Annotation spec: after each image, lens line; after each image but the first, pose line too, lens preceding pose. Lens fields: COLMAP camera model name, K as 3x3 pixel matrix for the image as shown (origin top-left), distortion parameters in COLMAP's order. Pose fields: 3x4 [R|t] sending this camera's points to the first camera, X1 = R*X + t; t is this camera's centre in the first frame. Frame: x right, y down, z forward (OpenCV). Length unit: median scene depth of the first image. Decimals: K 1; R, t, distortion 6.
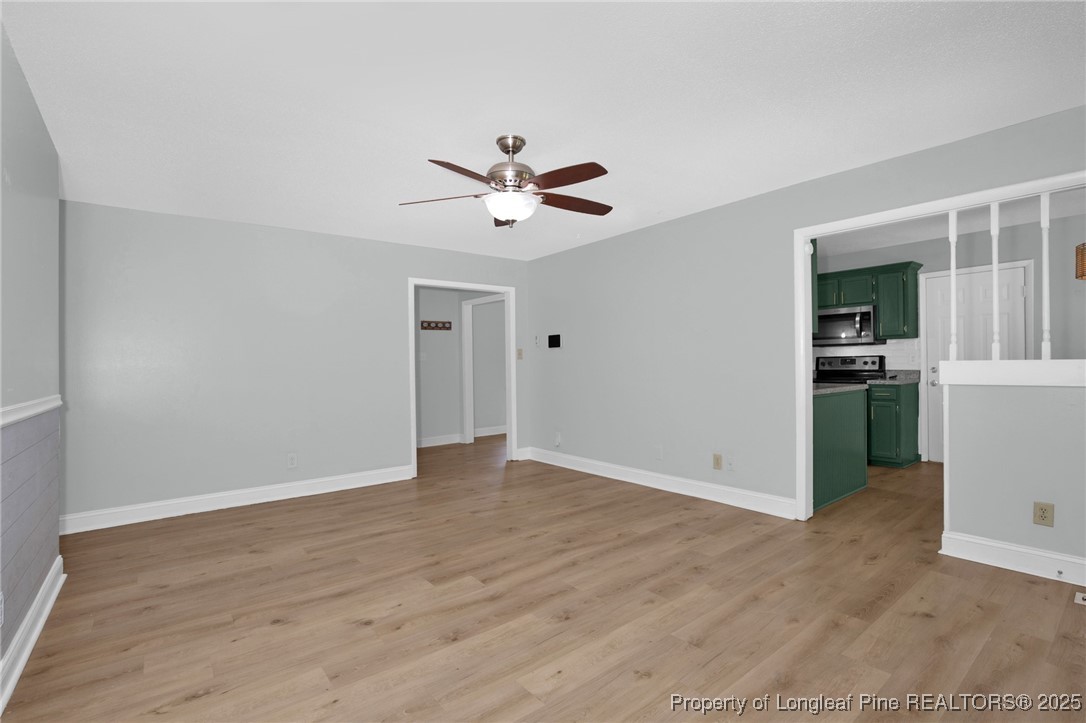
lens RADIAL K [[507.4, 0, 542.1], [0, 507.4, 368.0], [0, 0, 1]] dist [-0.023370, 0.000772]
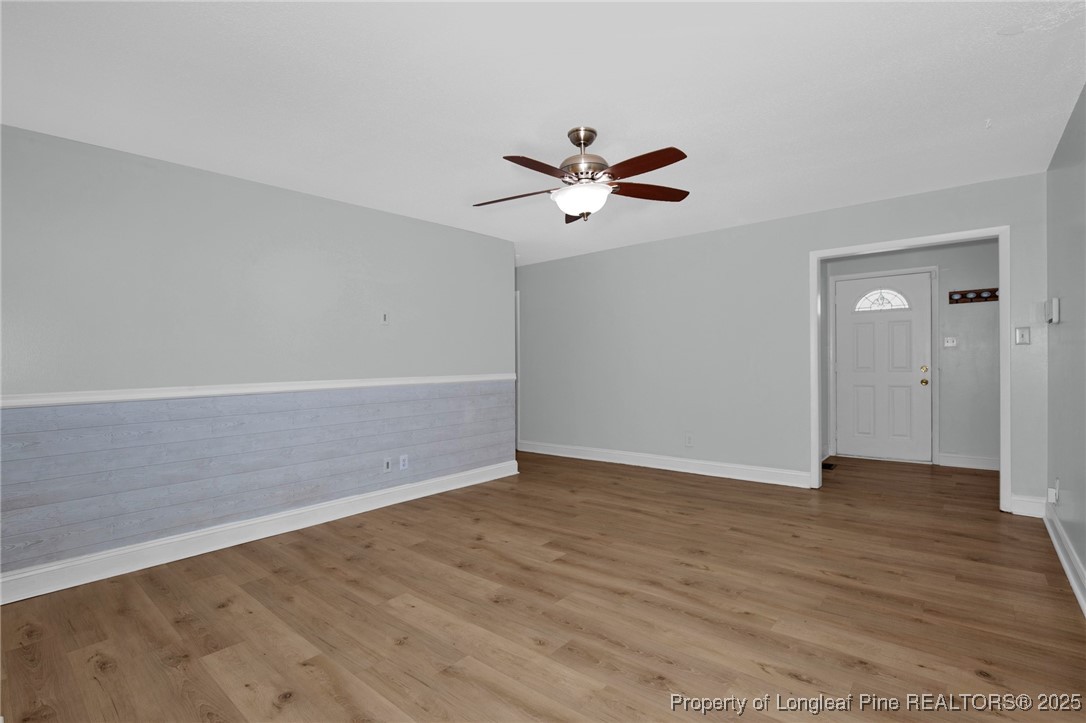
lens RADIAL K [[507.4, 0, 542.1], [0, 507.4, 368.0], [0, 0, 1]] dist [-0.023370, 0.000772]
pose [[0.188532, 0.022102, -0.981818, 0.801507], [0.007790, 0.999682, 0.024000, -0.013996], [0.982036, -0.012173, 0.188300, 0.657579]]
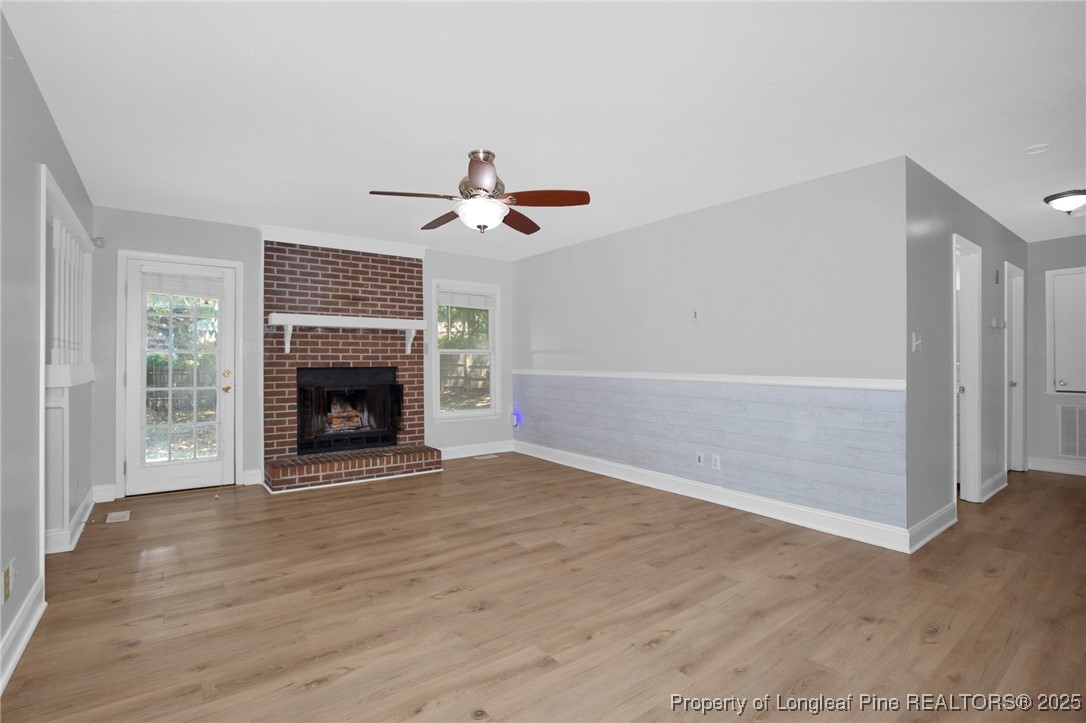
lens RADIAL K [[511.6, 0, 543.0], [0, 511.6, 361.5], [0, 0, 1]] dist [-0.025883, 0.000195]
pose [[-0.999712, 0.013470, 0.019864, -0.181146], [0.013694, 0.999843, 0.011216, -0.012330], [-0.019710, 0.011485, -0.999740, 1.867625]]
